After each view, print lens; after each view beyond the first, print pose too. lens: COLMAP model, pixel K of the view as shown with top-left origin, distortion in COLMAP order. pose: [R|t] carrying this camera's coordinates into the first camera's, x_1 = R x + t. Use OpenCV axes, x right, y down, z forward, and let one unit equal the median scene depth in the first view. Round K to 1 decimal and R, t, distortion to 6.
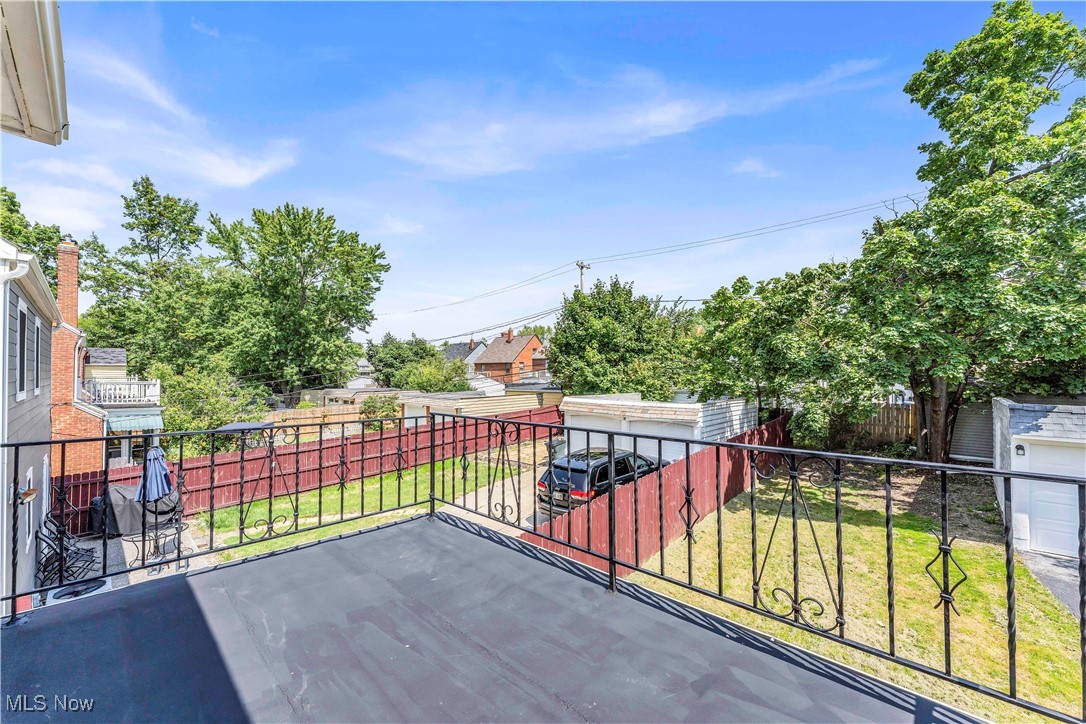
lens RADIAL K [[431.7, 0, 537.1], [0, 431.7, 366.5], [0, 0, 1]] dist [0.002904, 0.000233]
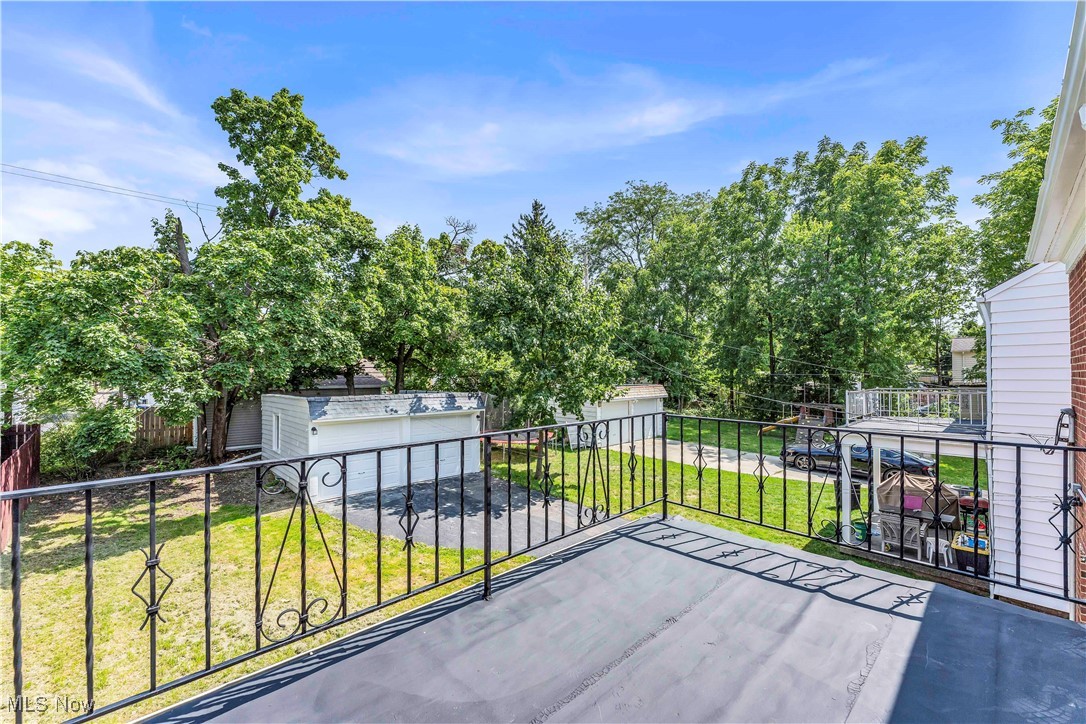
lens RADIAL K [[431.7, 0, 537.2], [0, 431.7, 367.9], [0, 0, 1]] dist [0.002904, 0.000233]
pose [[0.057637, 0.016042, 0.998209, -0.165949], [-0.012300, 0.999806, -0.015358, 0.004790], [-0.998262, -0.011393, 0.057823, 0.176556]]
